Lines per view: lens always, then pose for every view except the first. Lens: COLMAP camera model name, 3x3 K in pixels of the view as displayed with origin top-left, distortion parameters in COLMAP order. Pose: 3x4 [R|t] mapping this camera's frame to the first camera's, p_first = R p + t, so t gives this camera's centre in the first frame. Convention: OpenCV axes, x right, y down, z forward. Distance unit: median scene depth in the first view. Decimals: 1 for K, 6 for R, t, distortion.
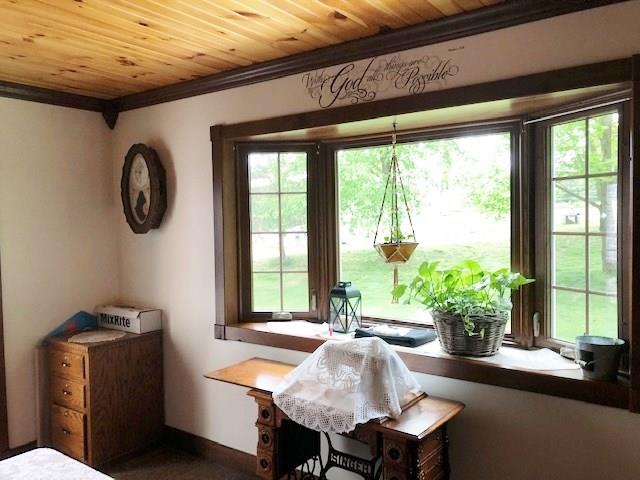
lens RADIAL K [[524.9, 0, 319.6], [0, 524.9, 239.1], [0, 0, 1]] dist [0.013177, -0.018206]
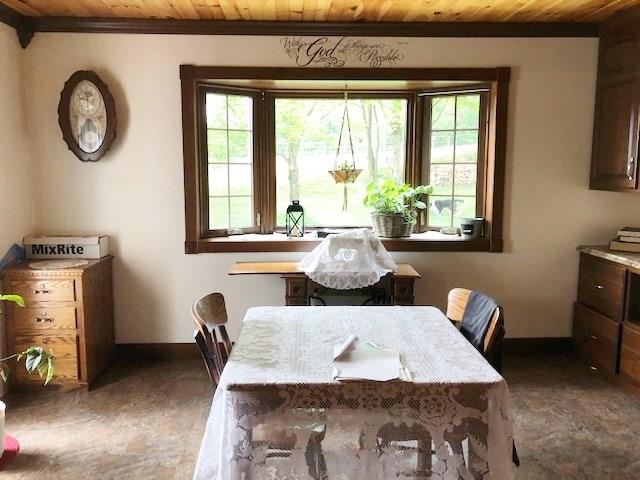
lens RADIAL K [[524.9, 0, 321.7], [0, 524.9, 240.7], [0, 0, 1]] dist [0.013177, -0.018206]
pose [[0.782251, -0.066189, 0.619437, -0.746199], [0.012558, 0.995813, 0.090547, 0.065827], [-0.622837, -0.063052, 0.779807, -0.094864]]
